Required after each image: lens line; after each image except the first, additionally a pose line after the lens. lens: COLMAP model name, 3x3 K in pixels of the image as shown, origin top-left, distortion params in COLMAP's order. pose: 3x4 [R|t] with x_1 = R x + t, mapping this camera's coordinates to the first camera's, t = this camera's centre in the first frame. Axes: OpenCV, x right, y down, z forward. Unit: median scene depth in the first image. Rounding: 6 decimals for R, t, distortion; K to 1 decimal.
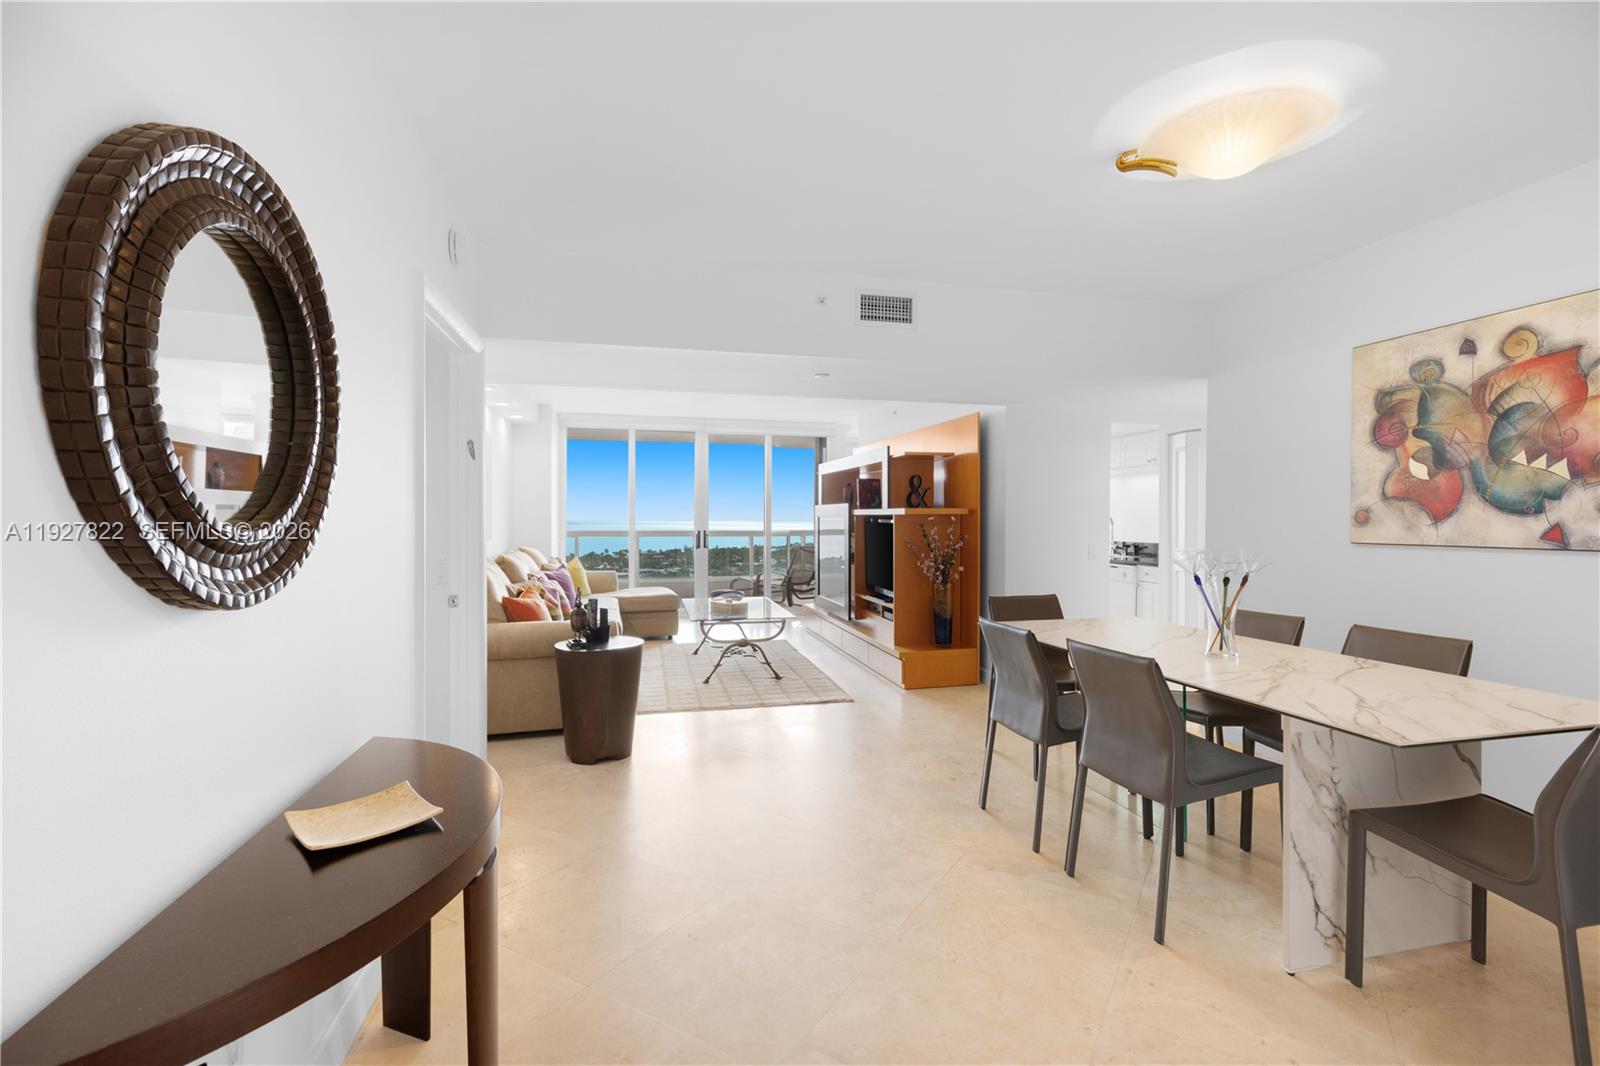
lens RADIAL K [[714.3, 0, 813.4], [0, 714.3, 531.2], [0, 0, 1]] dist [0.008722, -0.001027]
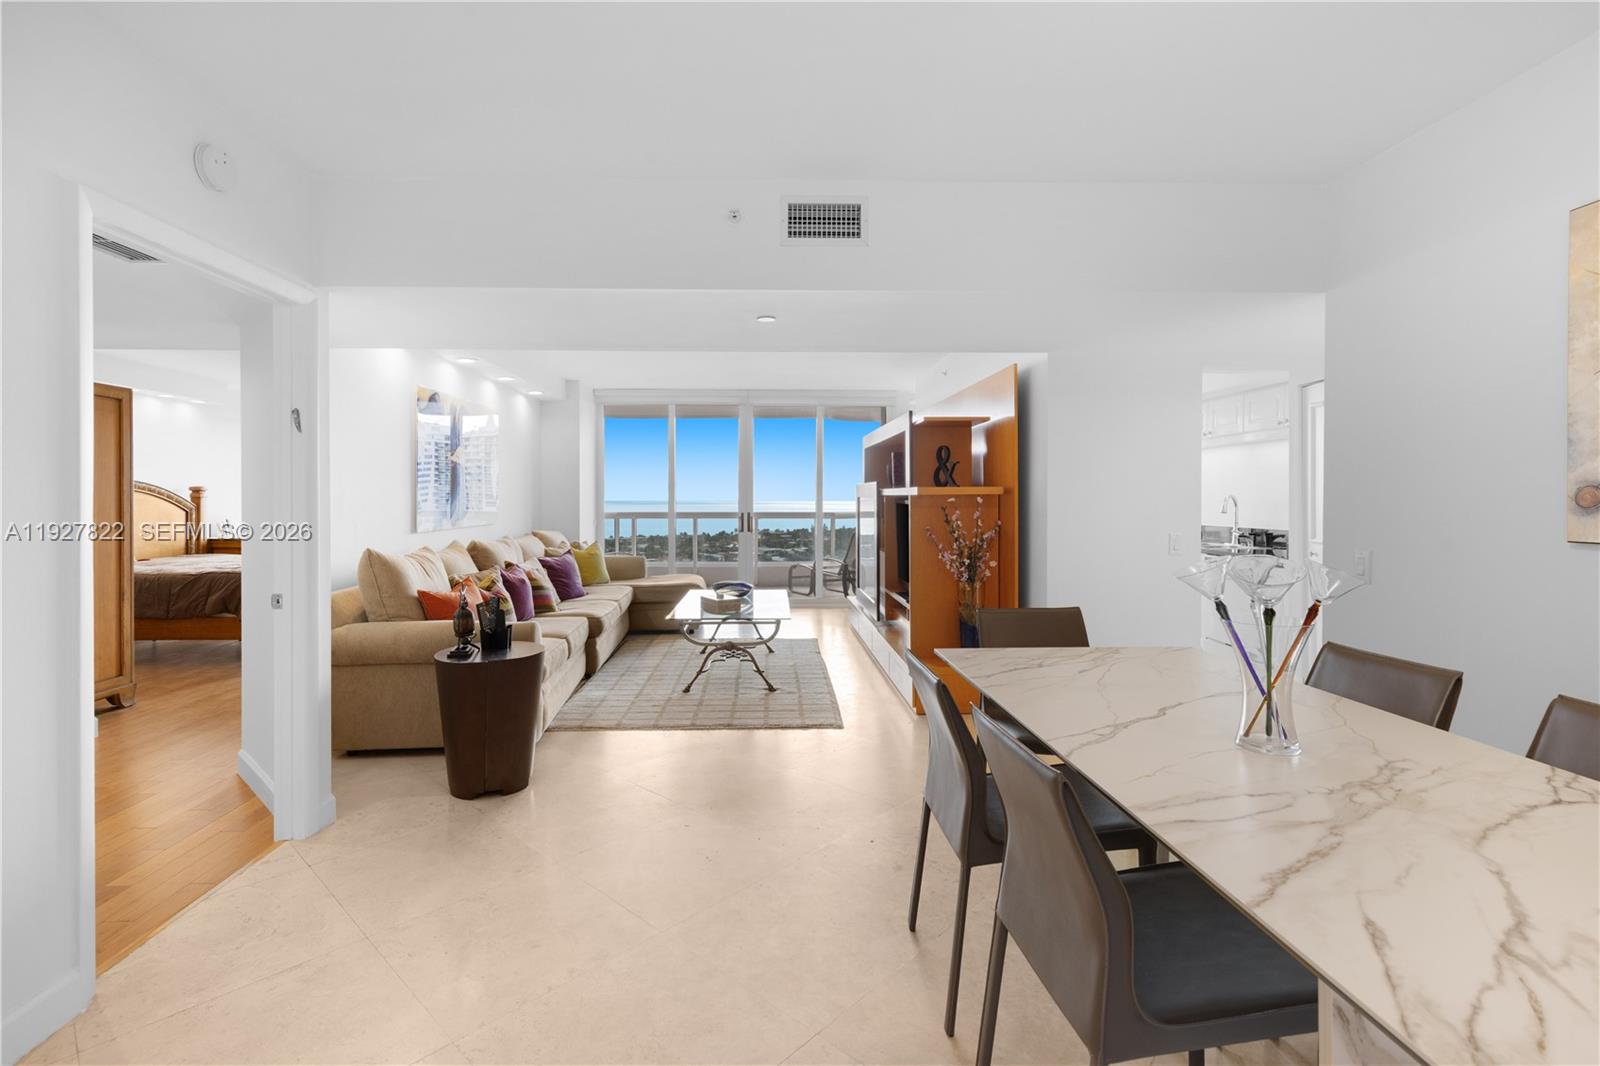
lens RADIAL K [[727.4, 0, 788.0], [0, 727.4, 502.6], [0, 0, 1]] dist [0.006962, -0.001825]
pose [[0.977405, -0.001140, -0.211373, 0.158000], [-0.001267, 0.999936, -0.011250, -0.005190], [0.211372, 0.011263, 0.977341, 0.175349]]
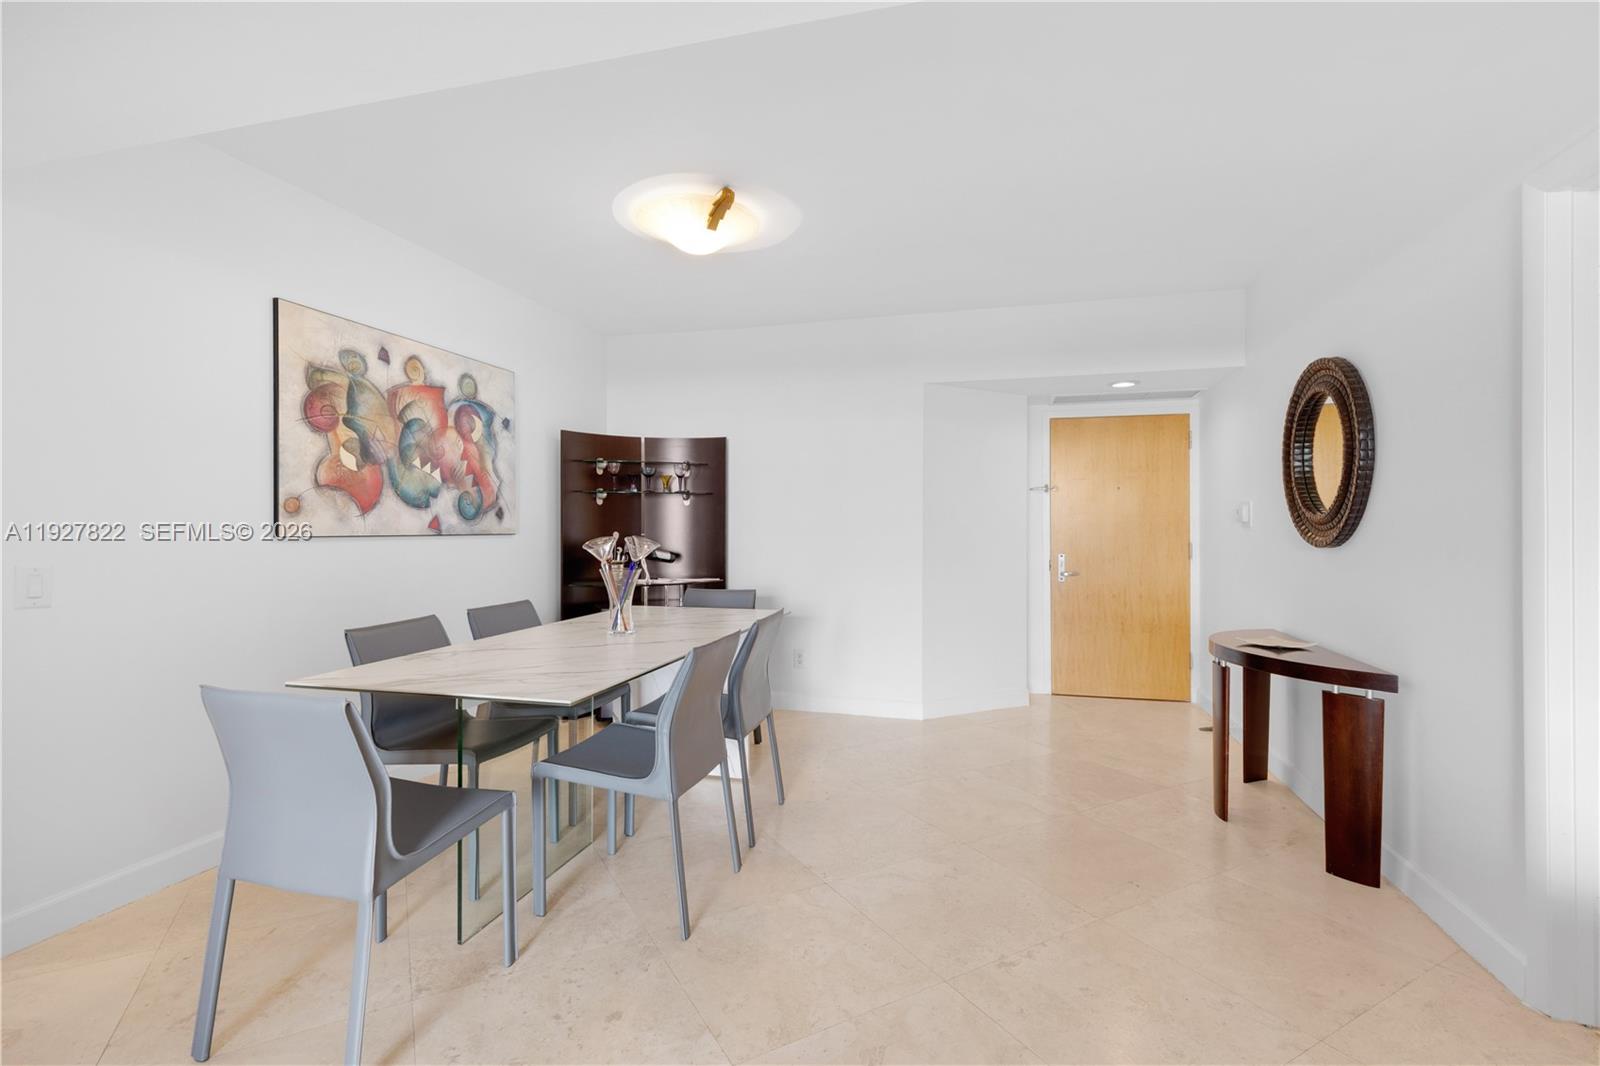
lens RADIAL K [[727.4, 0, 800.9], [0, 727.4, 539.5], [0, 0, 1]] dist [0.006962, -0.001825]
pose [[-0.869084, -0.004458, 0.494645, -0.109625], [0.010605, 0.999562, 0.027643, 0.001690], [-0.494551, 0.029269, -0.868655, 0.895177]]
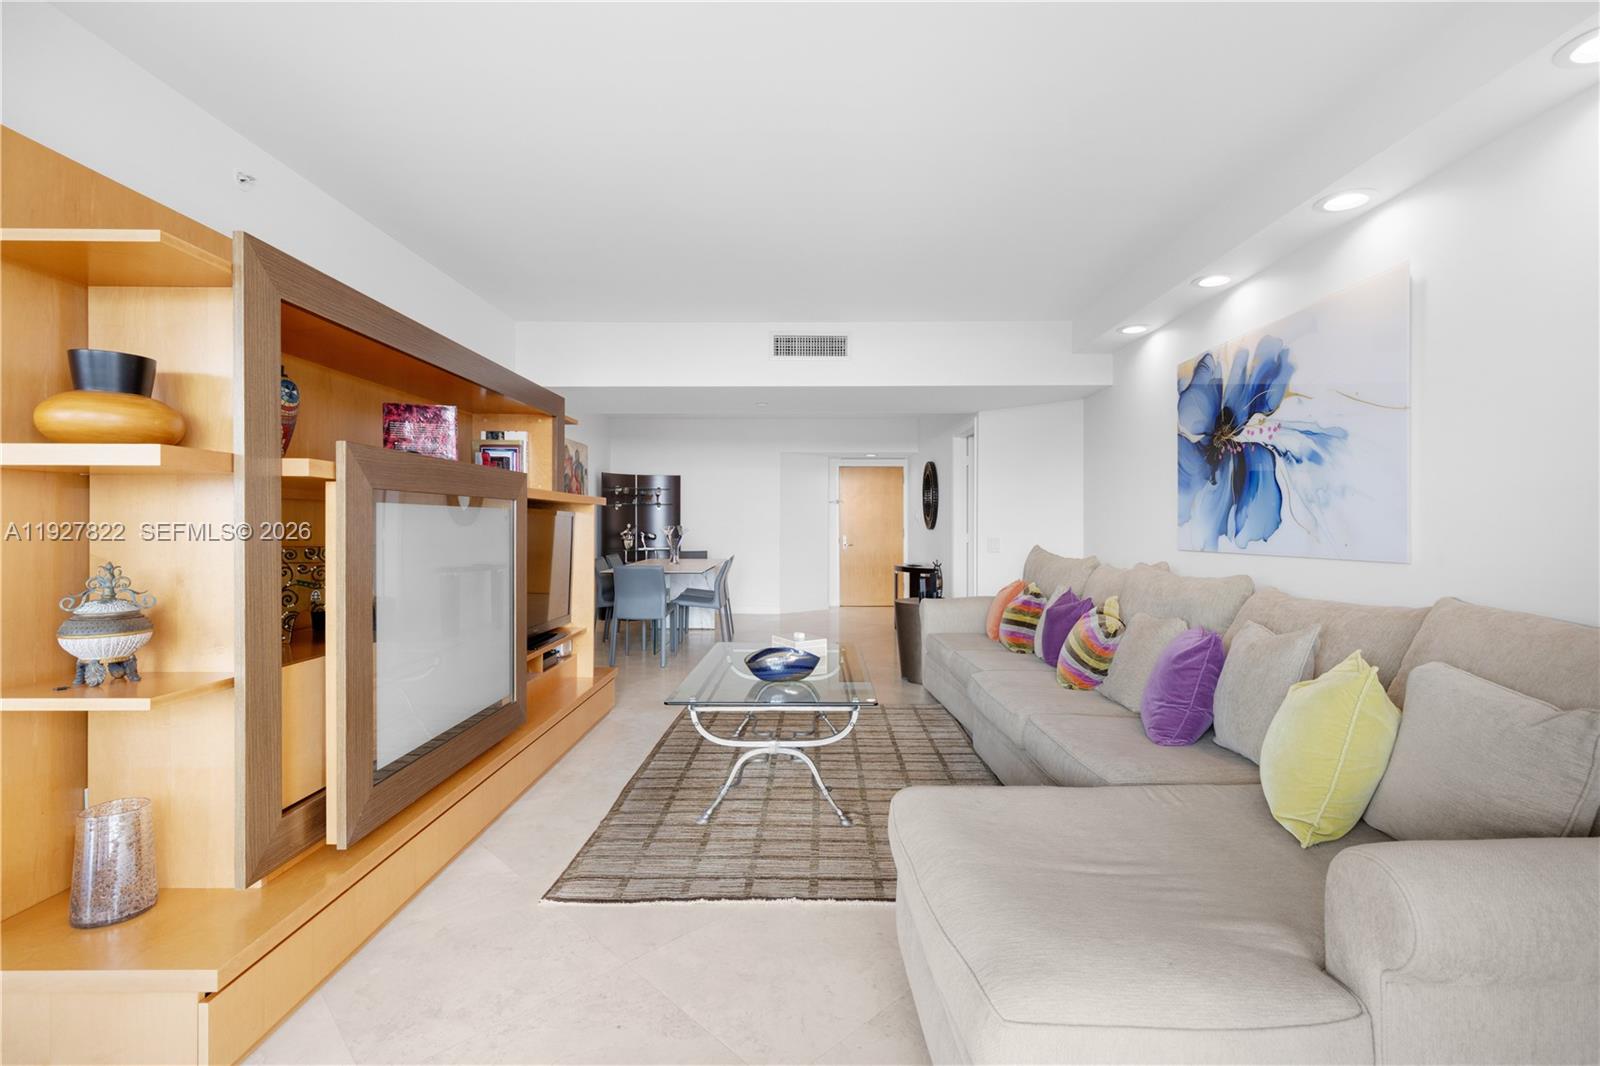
lens RADIAL K [[727.4, 0, 788.1], [0, 727.4, 525.9], [0, 0, 1]] dist [0.006962, -0.001825]
pose [[-0.962735, -0.001498, 0.270443, -0.307190], [0.005196, 0.999698, 0.024037, -0.019303], [-0.270397, 0.024546, -0.962436, 1.767061]]
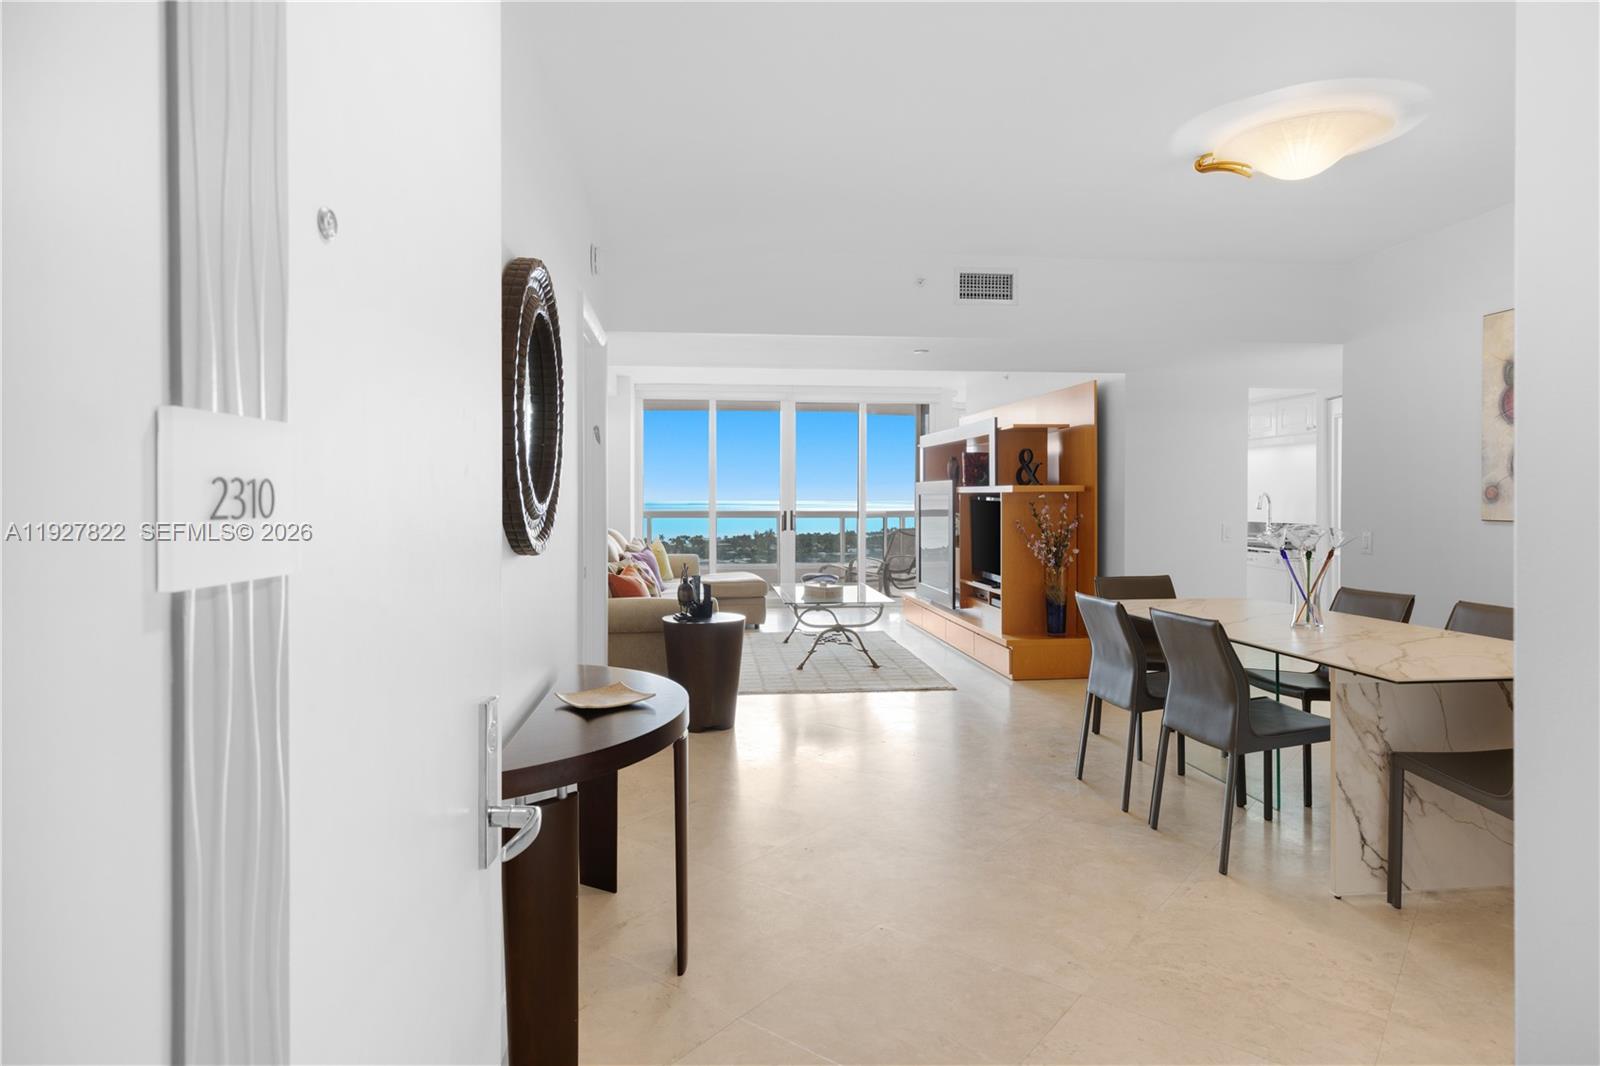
lens RADIAL K [[898.0, 0, 793.3], [0, 898.0, 509.8], [0, 0, 1]] dist [0.008273, -0.001975]
pose [[0.990840, -0.000988, -0.135037, 0.003194], [0.000422, 0.999991, -0.004224, 0.004408], [0.135040, 0.004128, 0.990832, -0.194176]]
